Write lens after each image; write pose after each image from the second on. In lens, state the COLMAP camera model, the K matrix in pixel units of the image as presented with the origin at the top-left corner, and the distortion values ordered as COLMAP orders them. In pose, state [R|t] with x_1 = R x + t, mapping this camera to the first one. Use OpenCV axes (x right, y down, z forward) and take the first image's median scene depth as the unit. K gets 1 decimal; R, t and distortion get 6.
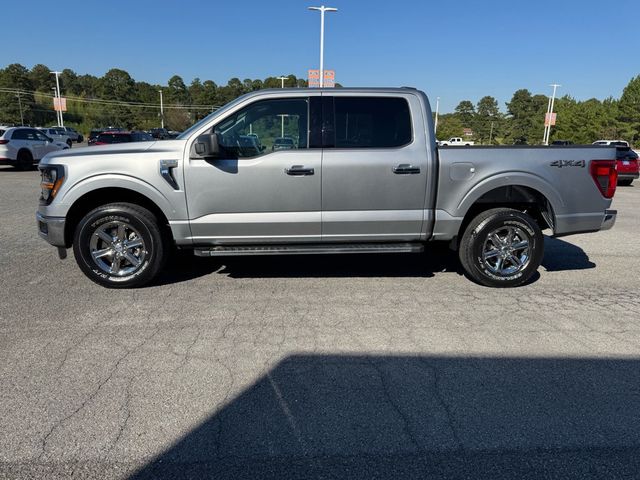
lens RADIAL K [[458.8, 0, 320.0], [0, 458.8, 240.0], [0, 0, 1]] dist [0.078388, -0.083779]
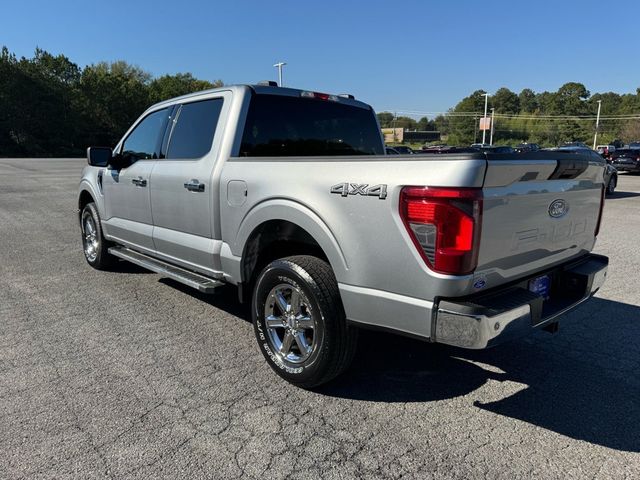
lens RADIAL K [[458.1, 0, 318.4], [0, 458.1, 251.6], [0, 0, 1]] dist [0.007934, -0.008966]
pose [[0.611962, 0.152708, -0.776004, 0.910198], [-0.157712, 0.985038, 0.069470, -0.125180], [0.775003, 0.079872, 0.626890, 0.650559]]
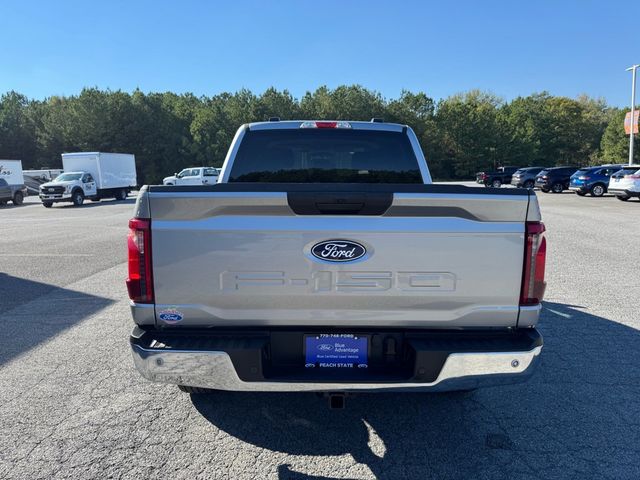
lens RADIAL K [[458.1, 0, 318.4], [0, 458.1, 251.6], [0, 0, 1]] dist [0.007934, -0.008966]
pose [[-0.087702, 0.142416, -0.985914, 1.134021], [-0.188042, 0.969567, 0.156782, -0.286313], [0.978237, 0.199144, -0.058253, 1.396639]]
